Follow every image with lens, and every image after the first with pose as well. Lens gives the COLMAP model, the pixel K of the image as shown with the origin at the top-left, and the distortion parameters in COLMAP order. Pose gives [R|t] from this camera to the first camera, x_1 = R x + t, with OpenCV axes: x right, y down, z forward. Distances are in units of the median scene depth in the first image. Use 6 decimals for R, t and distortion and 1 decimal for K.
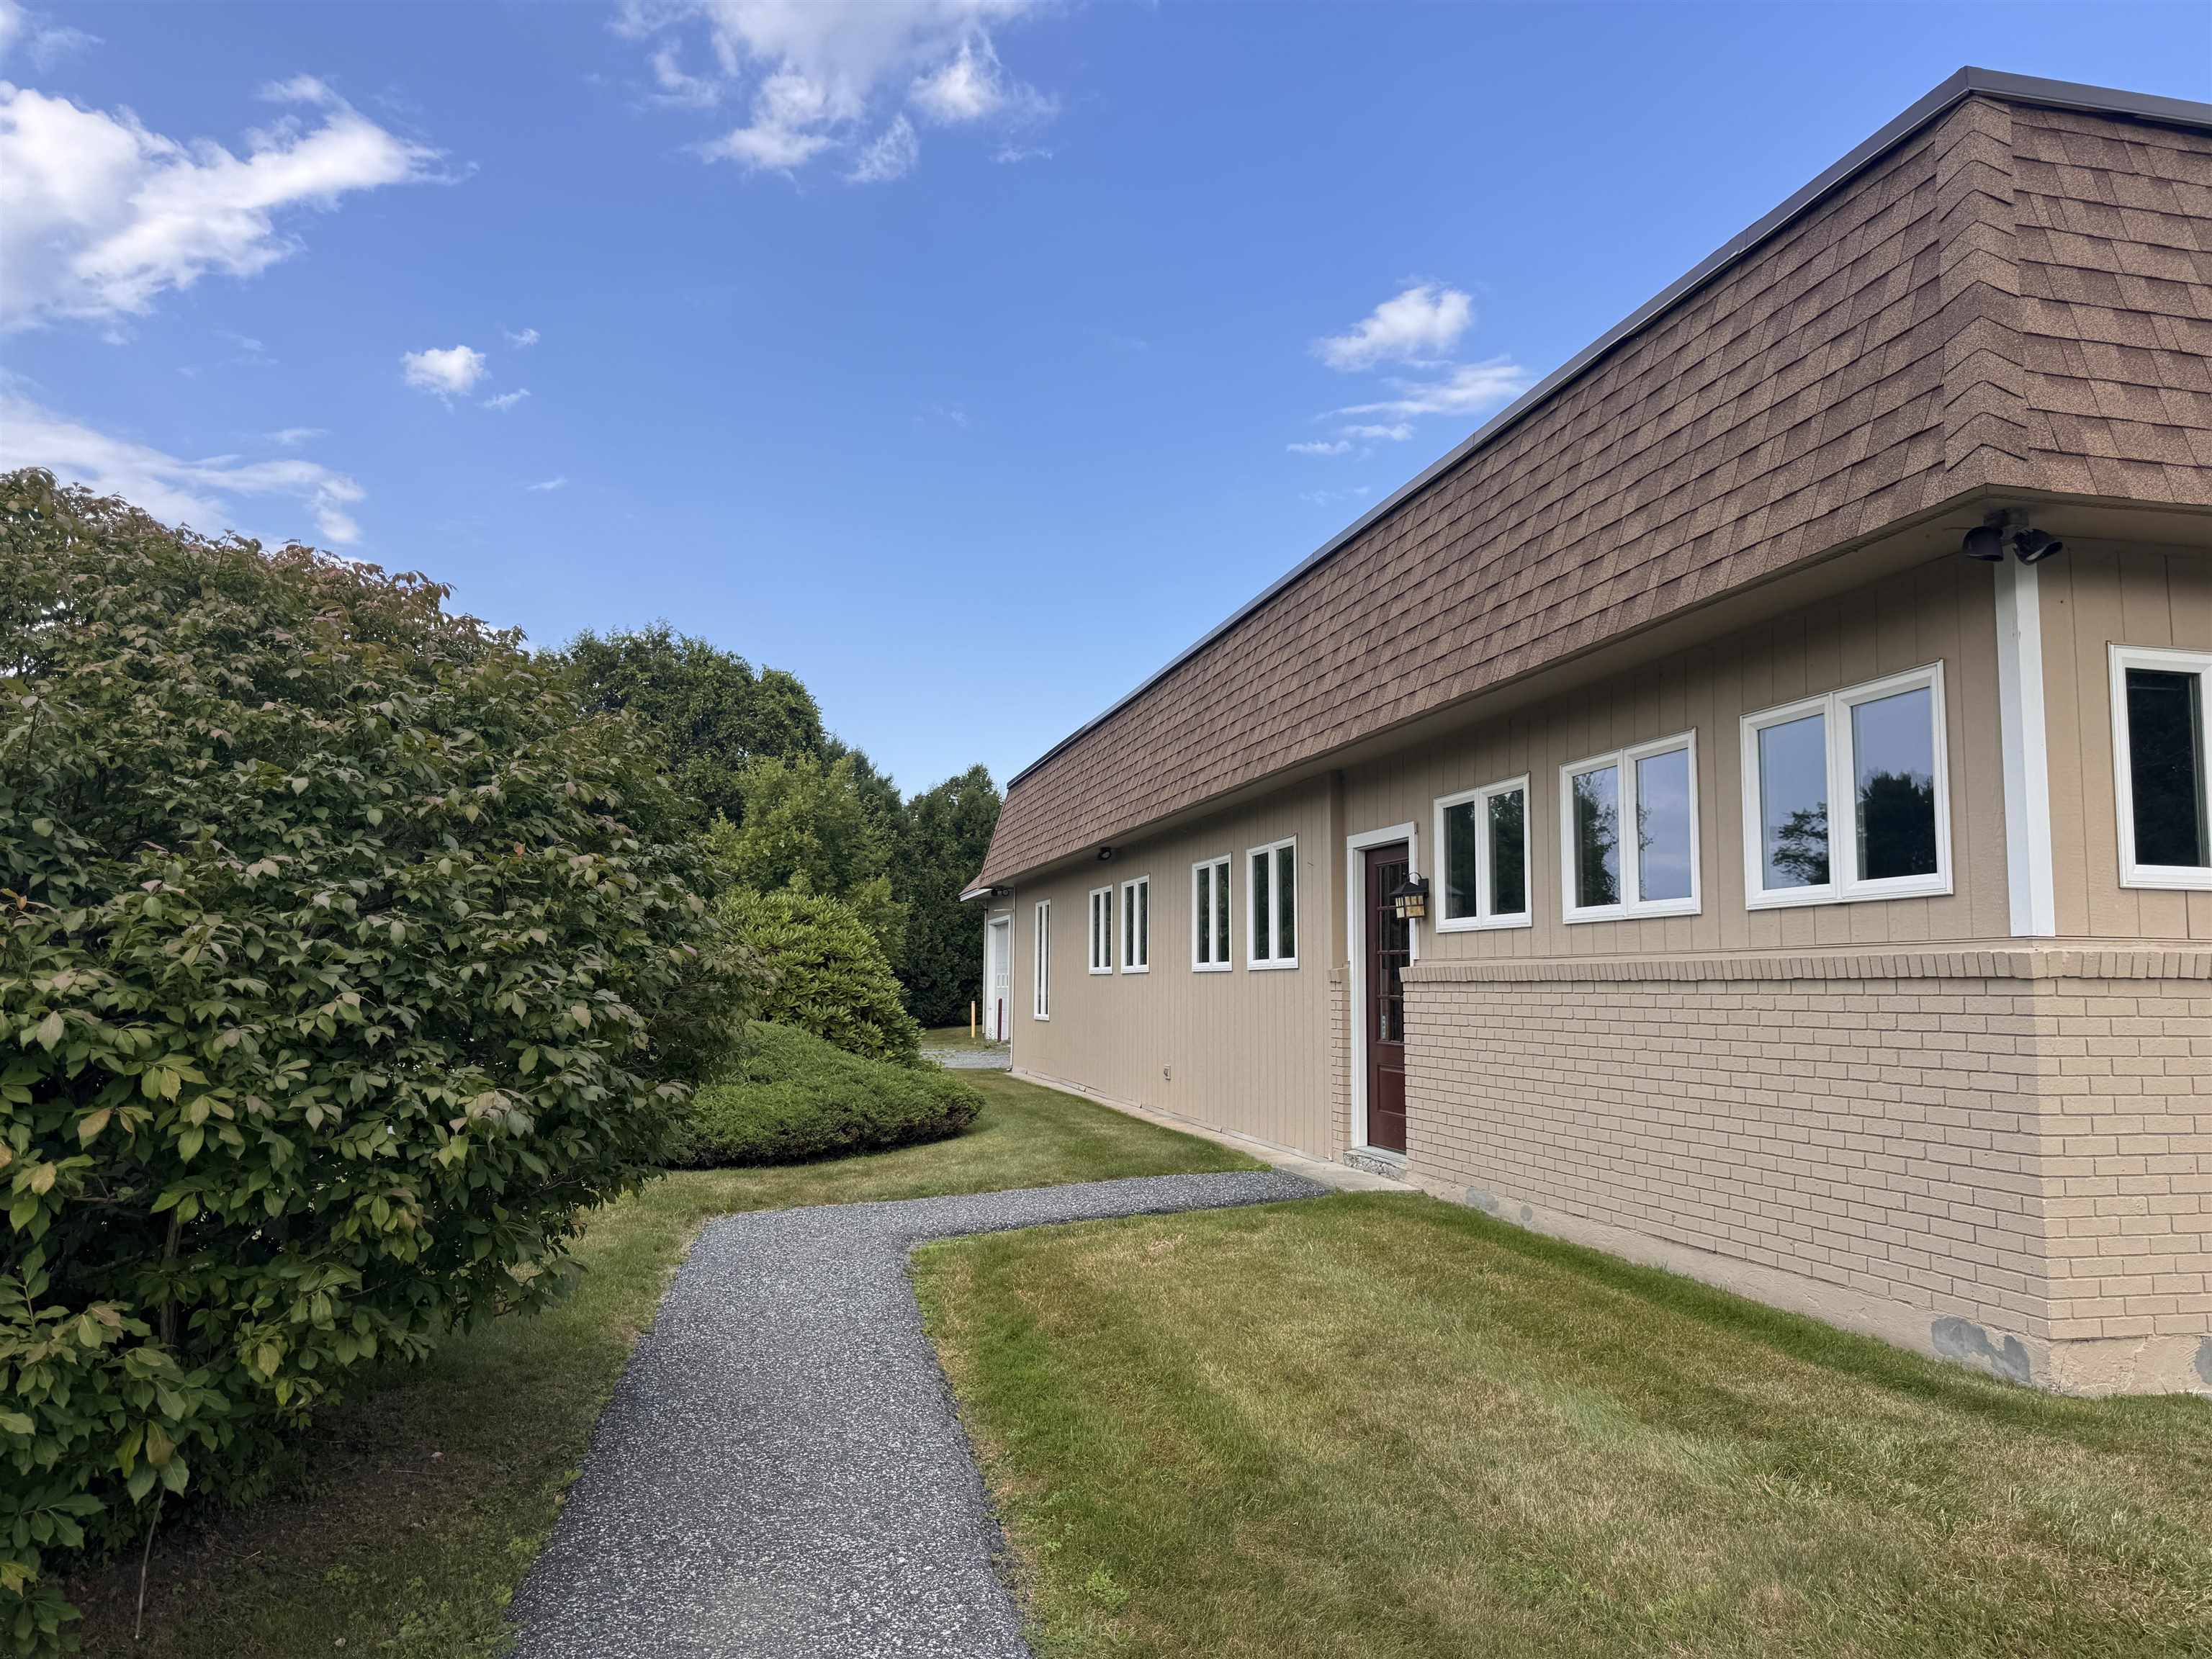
lens RADIAL K [[1553.2, 0, 1106.0], [0, 1553.2, 829.5], [0, 0, 1]] dist [0.008820, -0.016844]
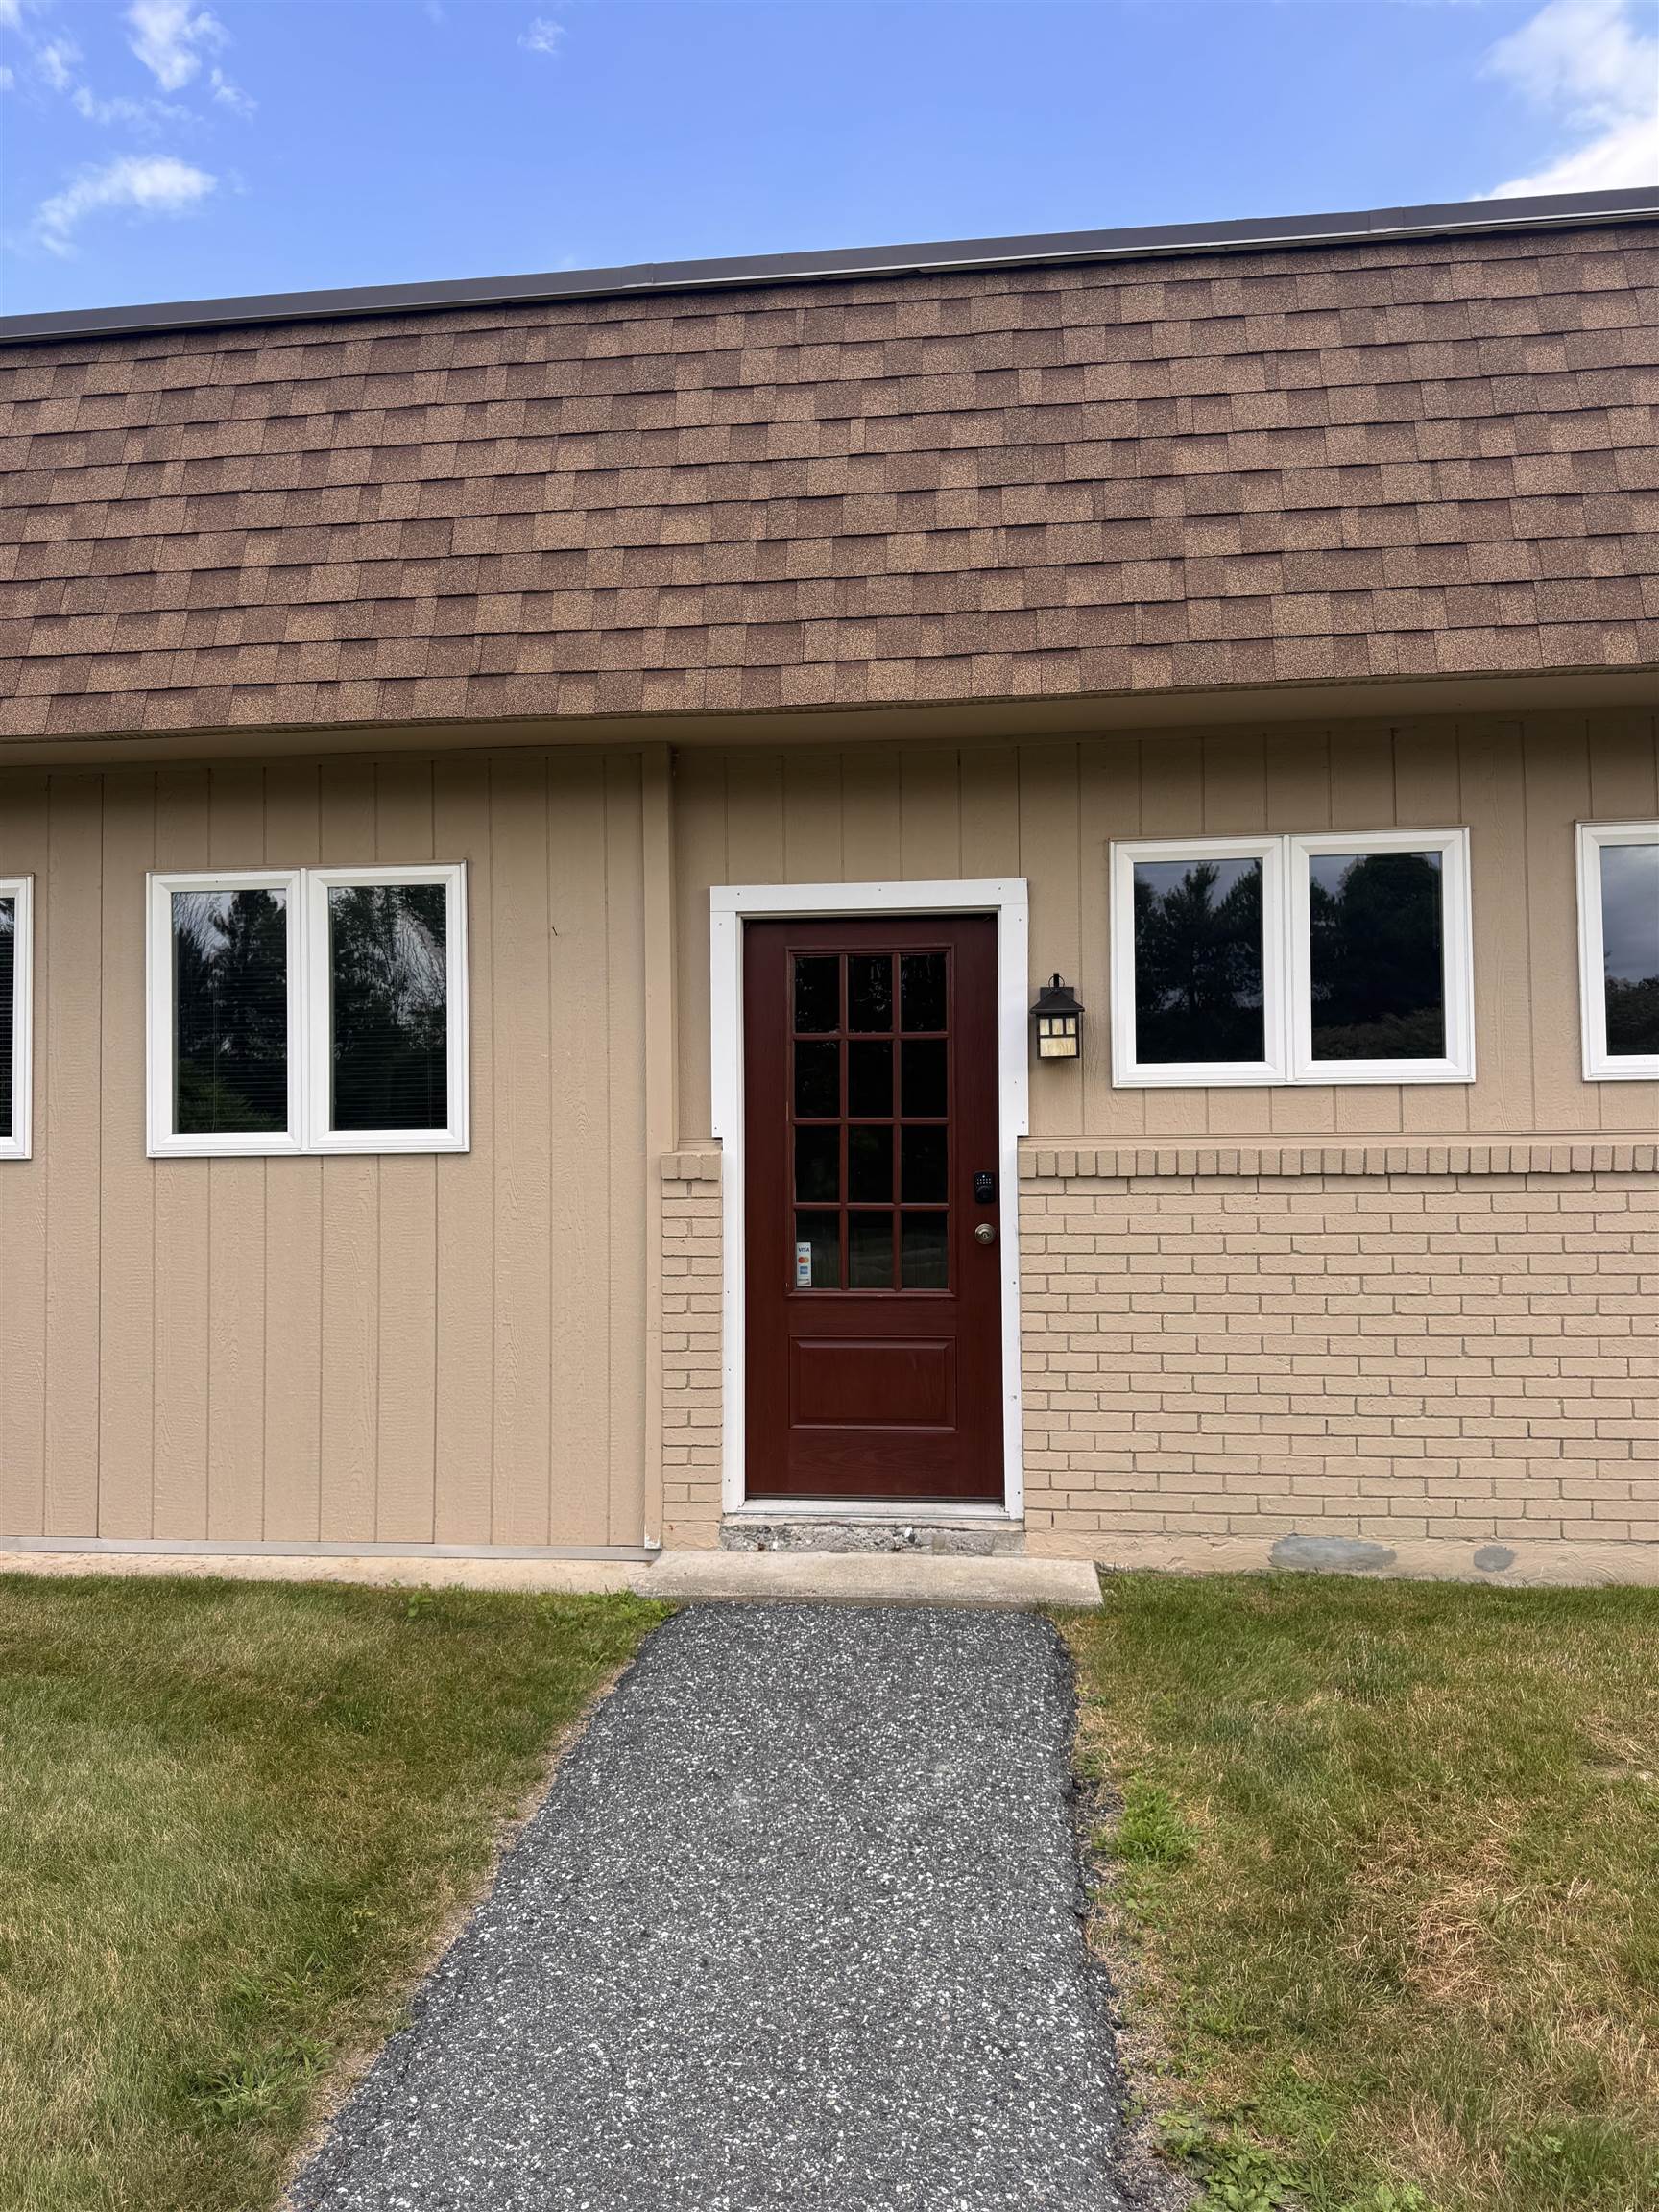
lens RADIAL K [[1240.9, 0, 829.9], [0, 1240.9, 1161.2], [0, 0, 1]] dist [-0.020809, 0.000442]
pose [[0.331830, 0.017389, 0.943179, -0.198152], [-0.084087, 0.996395, 0.011213, 0.083283], [-0.939584, -0.083030, 0.332096, 0.825272]]
